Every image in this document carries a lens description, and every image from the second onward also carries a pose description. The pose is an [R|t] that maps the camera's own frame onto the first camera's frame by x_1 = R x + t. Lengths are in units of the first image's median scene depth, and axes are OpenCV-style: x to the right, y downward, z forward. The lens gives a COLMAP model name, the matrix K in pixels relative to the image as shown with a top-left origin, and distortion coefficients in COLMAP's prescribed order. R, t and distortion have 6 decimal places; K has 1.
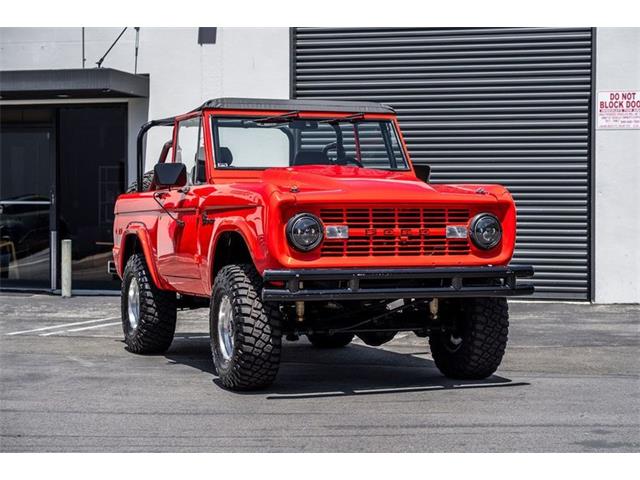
lens RADIAL K [[1368.5, 0, 320.0], [0, 1368.5, 240.0], [0, 0, 1]] dist [0.068882, -0.035168]
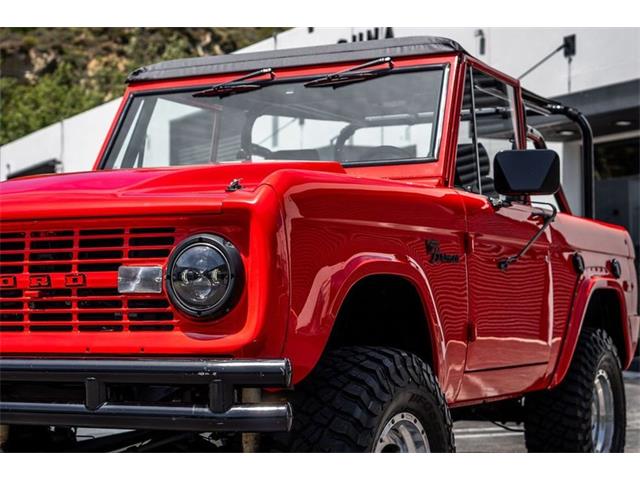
lens RADIAL K [[1368.5, 0, 320.0], [0, 1368.5, 240.0], [0, 0, 1]] dist [0.068882, -0.035168]
pose [[0.668876, -0.037659, -0.742420, 0.473993], [-0.000866, 0.998676, -0.051438, 0.004257], [0.743374, 0.035049, 0.667957, 0.752243]]
